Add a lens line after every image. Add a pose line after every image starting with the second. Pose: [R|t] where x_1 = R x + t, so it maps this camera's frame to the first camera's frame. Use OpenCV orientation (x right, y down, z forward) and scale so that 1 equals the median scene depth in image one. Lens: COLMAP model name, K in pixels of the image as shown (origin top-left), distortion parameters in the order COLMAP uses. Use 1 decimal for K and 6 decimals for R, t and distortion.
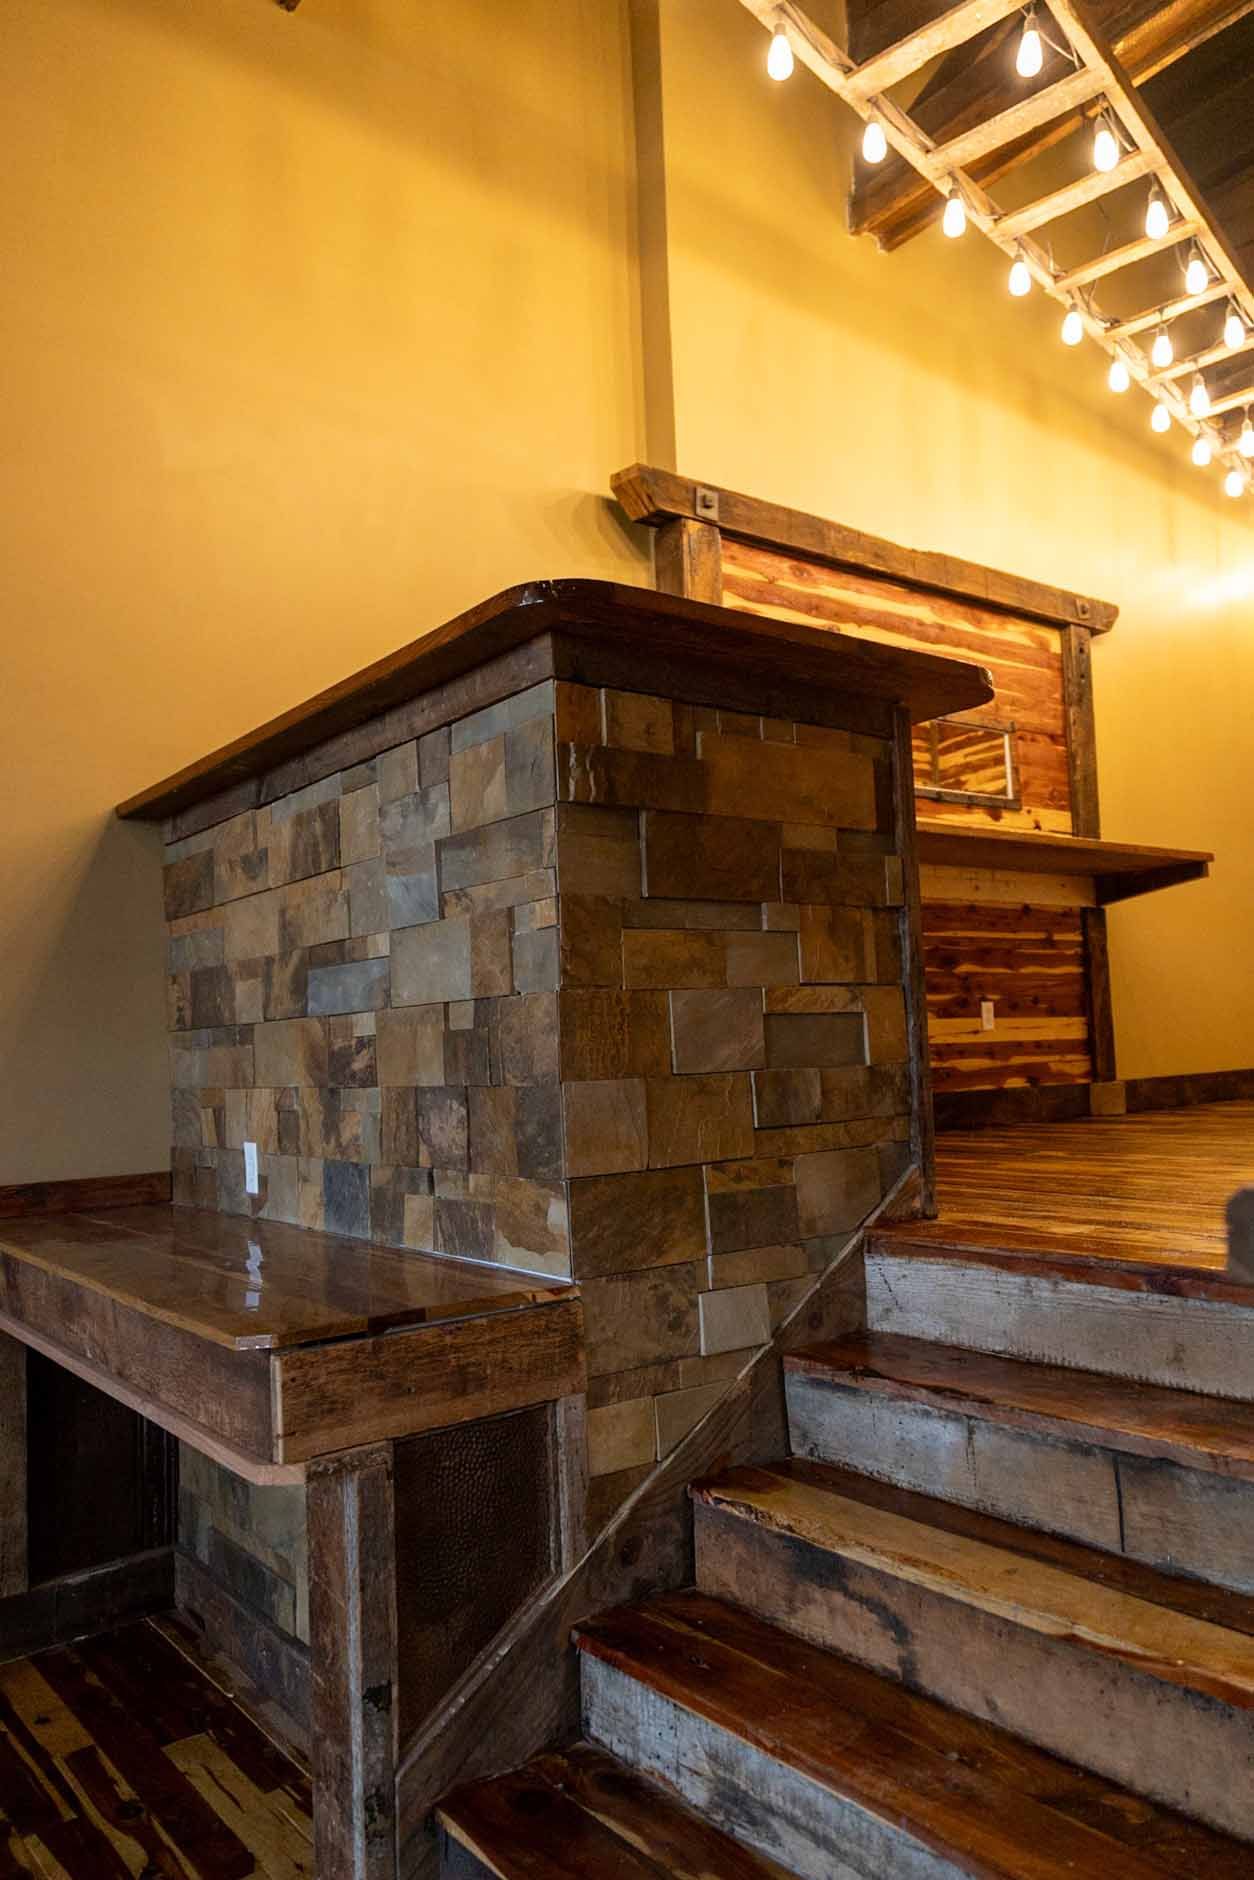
lens RADIAL K [[1331.2, 0, 628.1], [0, 1331.2, 944.3], [0, 0, 1]] dist [0.005341, 0.000648]
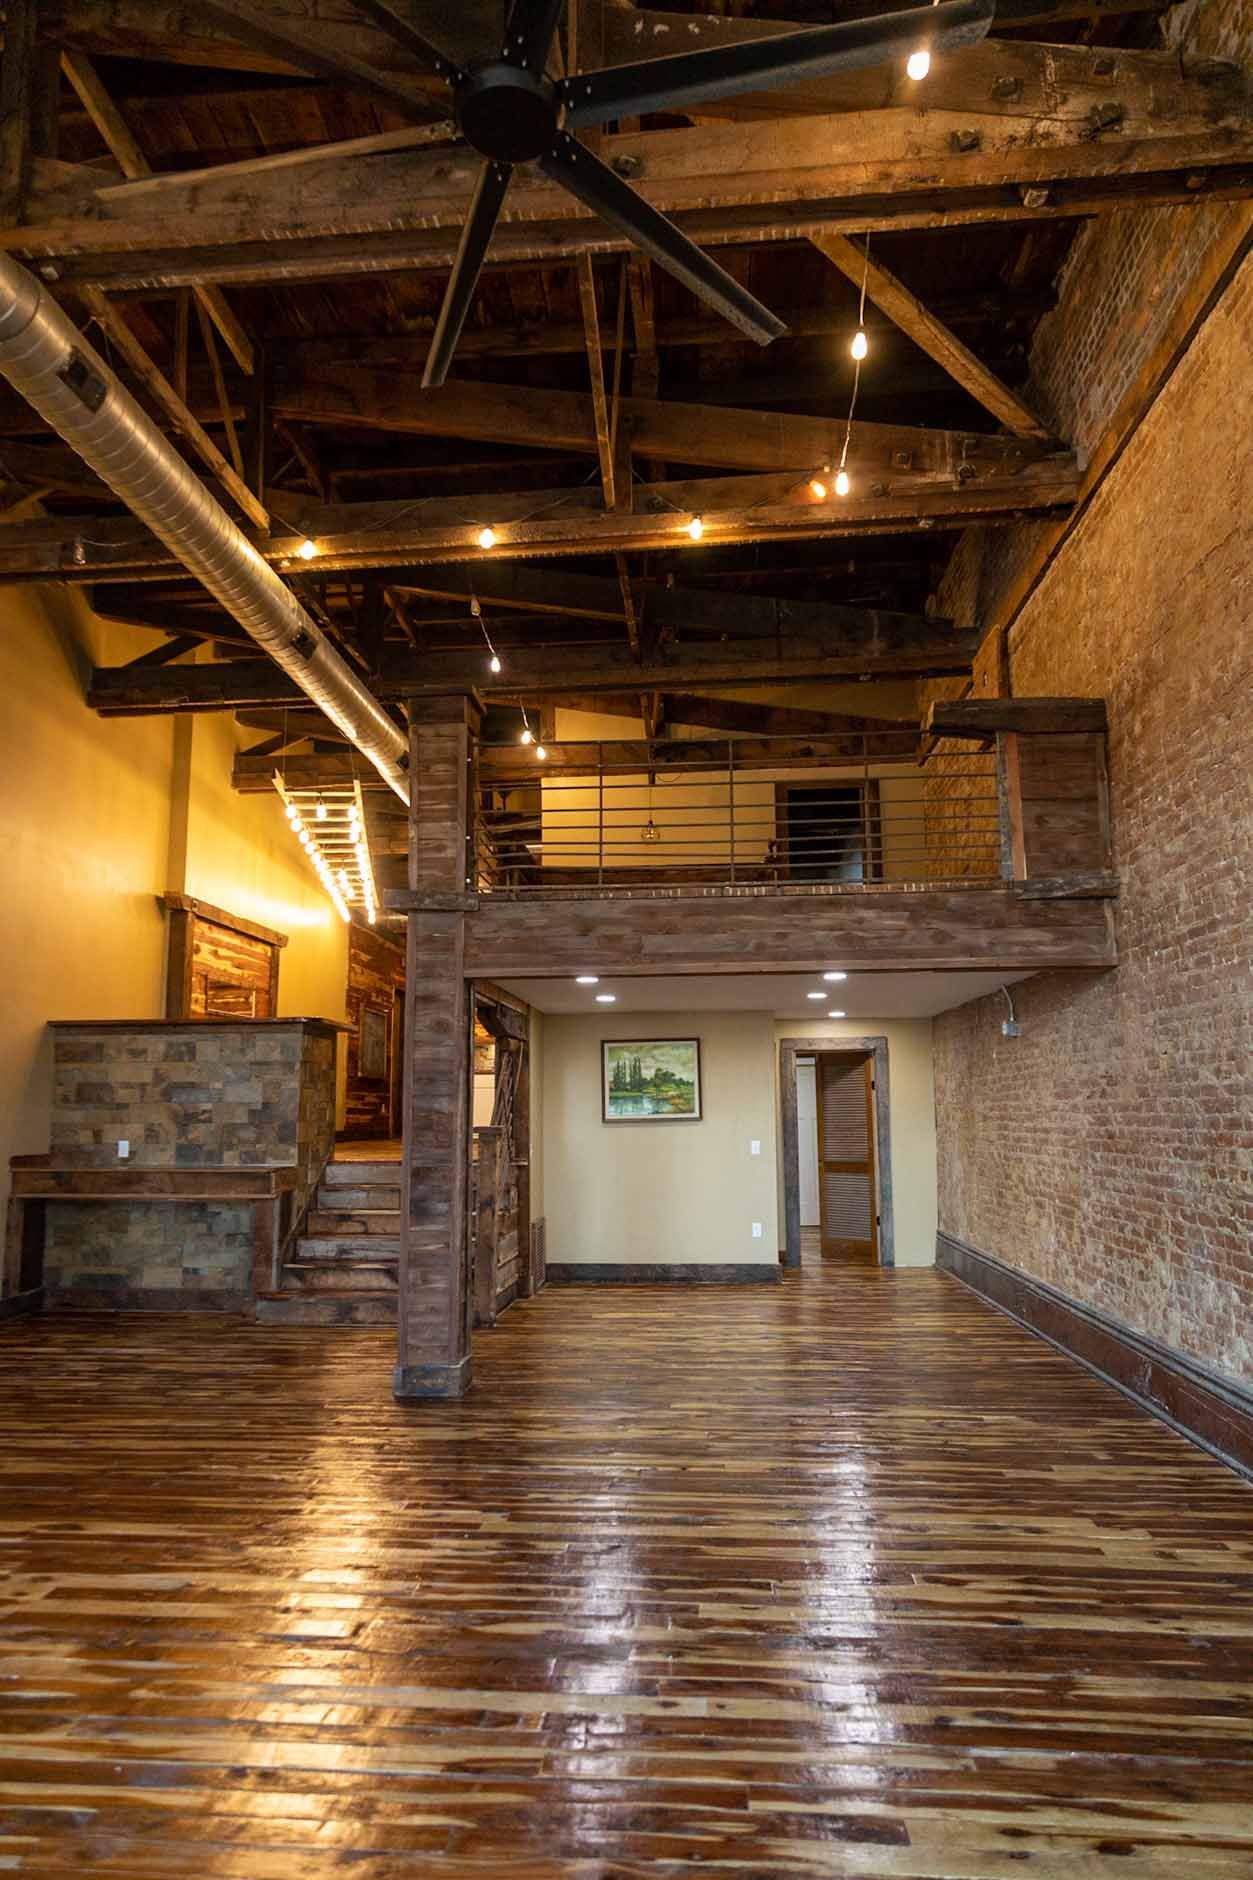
lens RADIAL K [[1263.8, 0, 620.6], [0, 1263.8, 941.0], [0, 0, 1]] dist [0.027555, -0.016105]
pose [[0.667408, 0.141707, 0.731086, -1.926680], [-0.084898, 0.989806, -0.114353, -0.083176], [-0.739837, 0.014252, 0.672635, -2.074215]]
